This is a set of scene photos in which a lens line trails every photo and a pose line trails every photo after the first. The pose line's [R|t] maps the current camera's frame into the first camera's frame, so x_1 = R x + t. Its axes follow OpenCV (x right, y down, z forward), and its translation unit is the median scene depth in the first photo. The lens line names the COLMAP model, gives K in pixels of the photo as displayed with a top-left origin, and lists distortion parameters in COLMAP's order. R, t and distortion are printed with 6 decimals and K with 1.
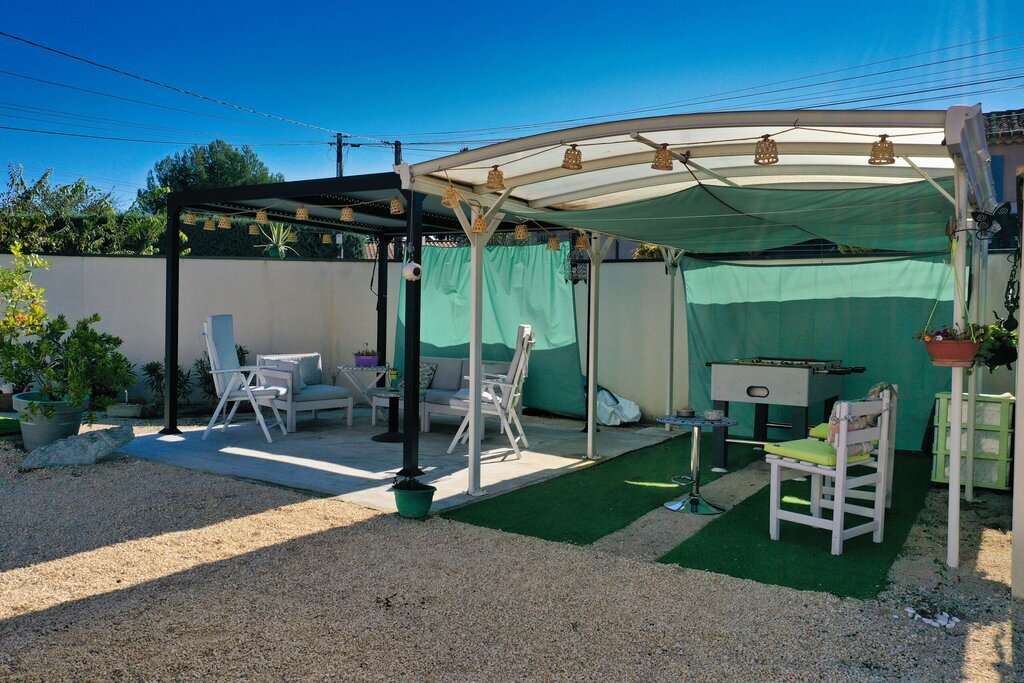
lens RADIAL K [[804.2, 0, 527.4], [0, 804.2, 329.4], [0, 0, 1]] dist [-0.000720, 0.001051]
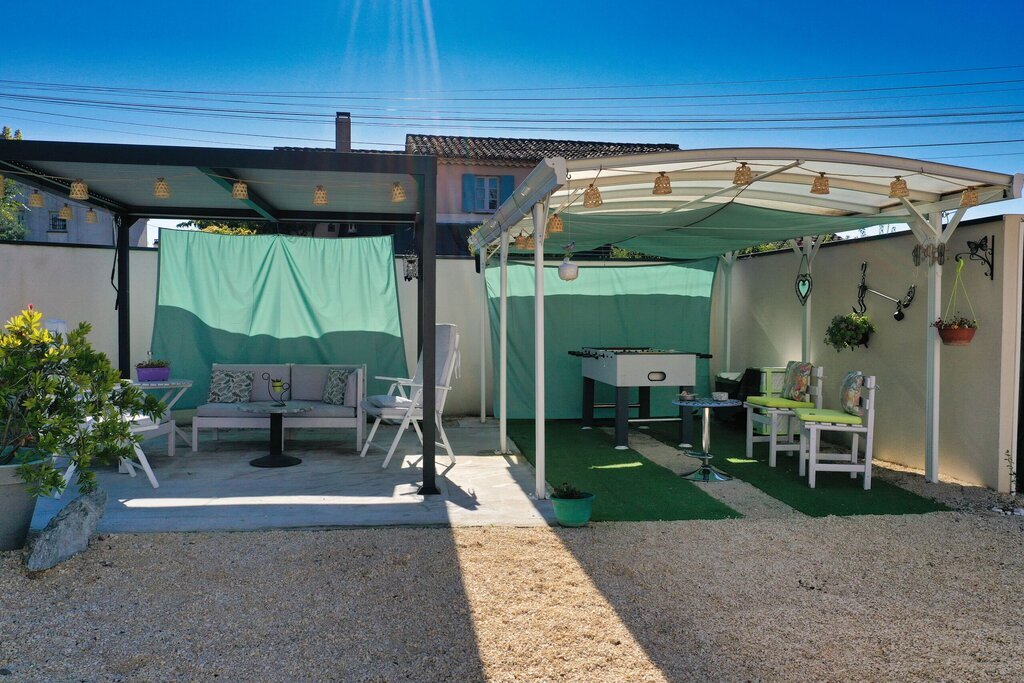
lens RADIAL K [[799.6, 0, 508.1], [0, 799.6, 339.4], [0, 0, 1]] dist [-0.003837, 0.006185]
pose [[0.766576, -0.035975, 0.641145, -0.637388], [0.021375, 0.999306, 0.030516, -0.017209], [-0.641798, -0.009688, 0.766813, 0.247225]]
